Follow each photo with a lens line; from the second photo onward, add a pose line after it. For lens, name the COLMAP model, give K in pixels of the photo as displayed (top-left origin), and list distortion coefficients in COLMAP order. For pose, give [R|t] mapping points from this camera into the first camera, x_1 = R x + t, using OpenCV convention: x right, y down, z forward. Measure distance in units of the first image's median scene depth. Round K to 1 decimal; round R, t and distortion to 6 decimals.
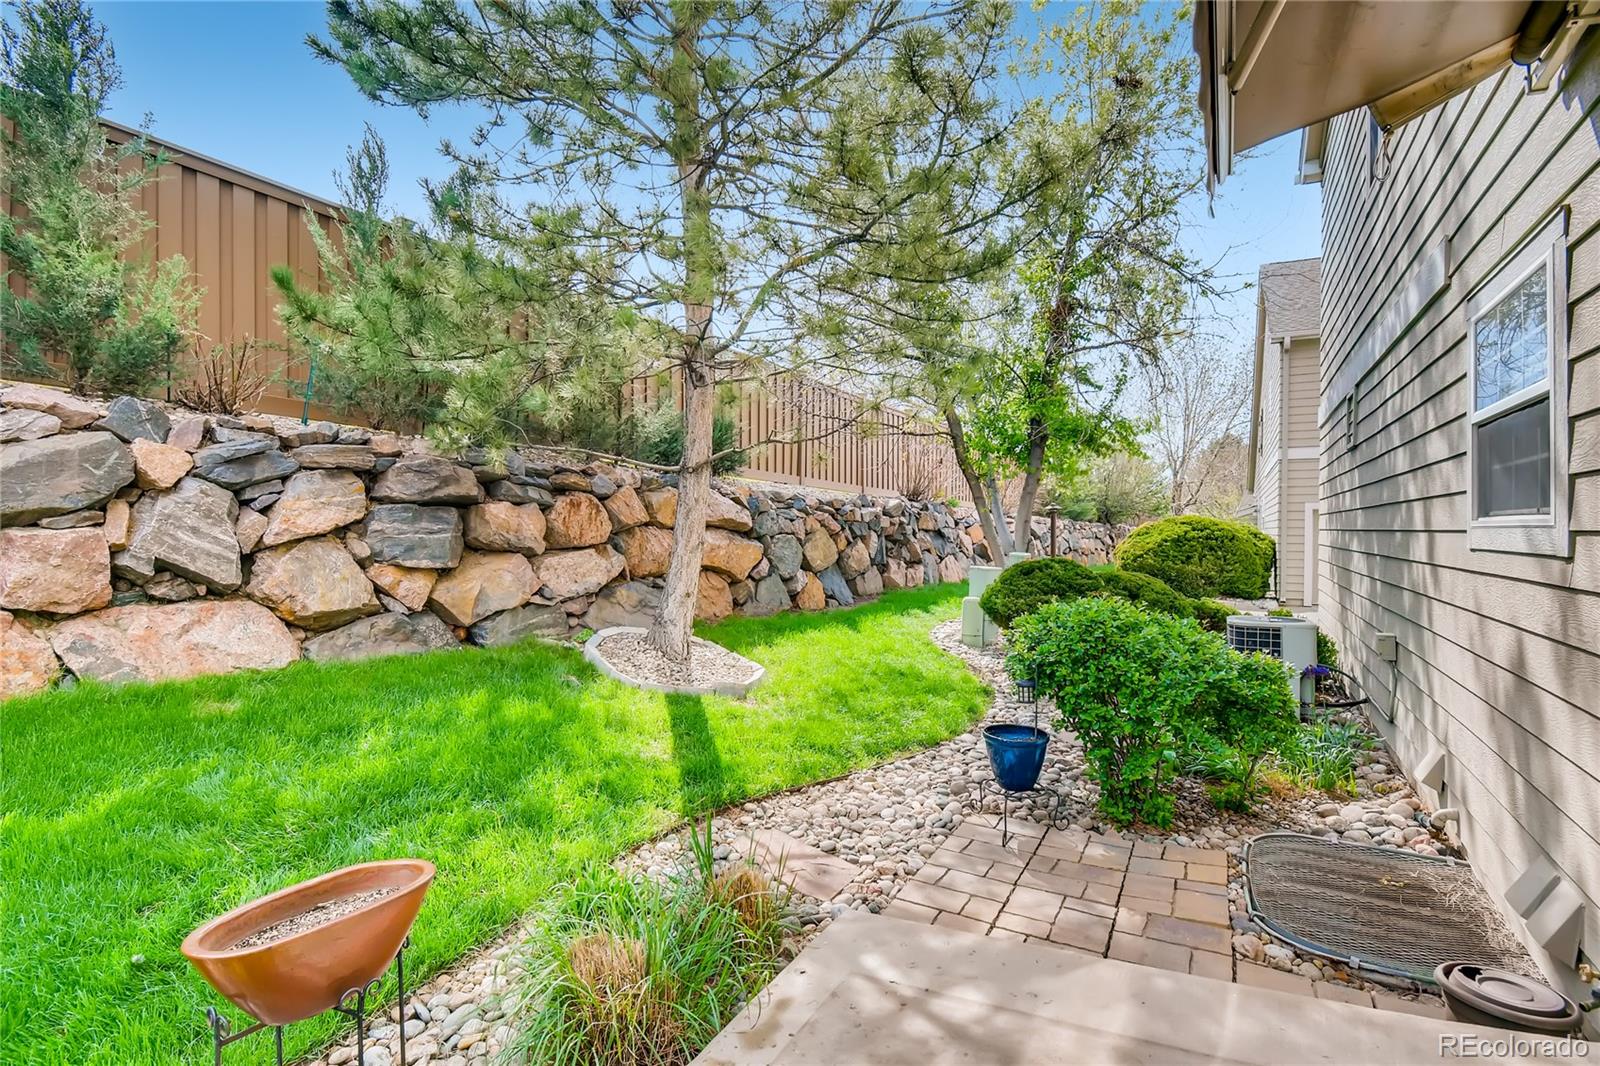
lens RADIAL K [[817.0, 0, 792.7], [0, 817.0, 517.5], [0, 0, 1]] dist [0.059591, -0.043739]
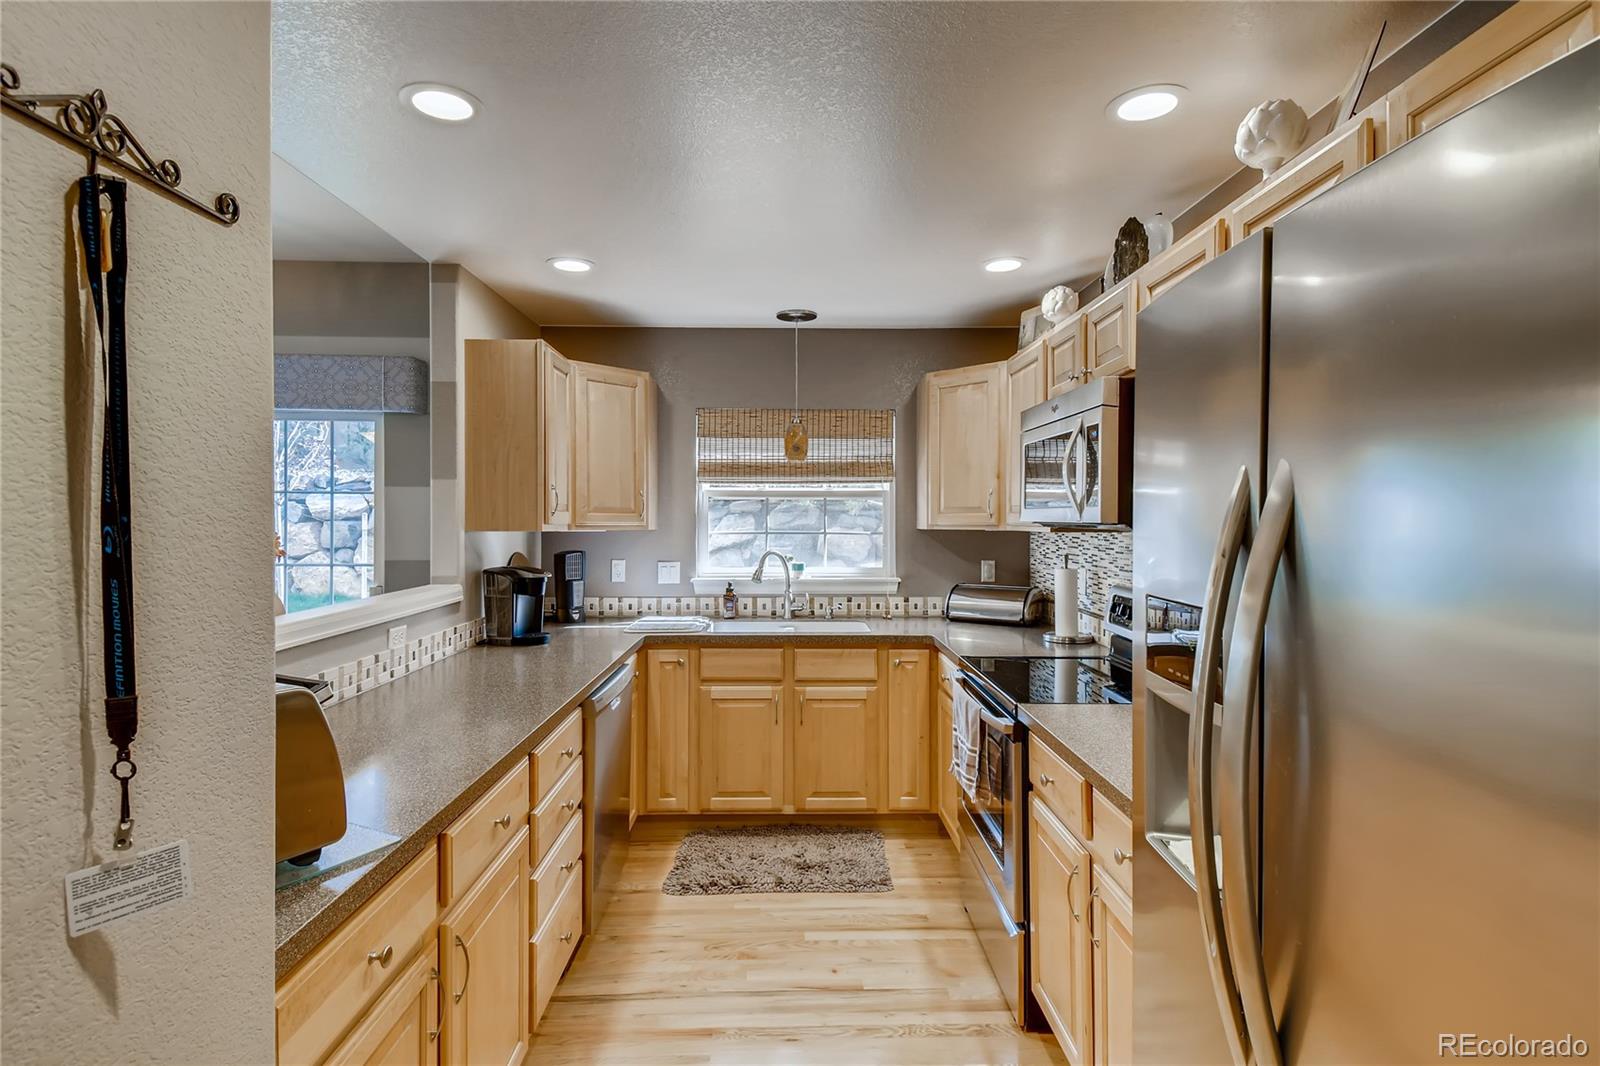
lens RADIAL K [[809.7, 0, 796.2], [0, 809.7, 527.1], [0, 0, 1]] dist [0.061385, -0.046432]
pose [[0.492714, 0.010208, -0.870131, 1.260934], [0.011939, 0.999758, 0.018490, -0.064169], [0.870109, -0.019499, 0.492473, 0.185466]]
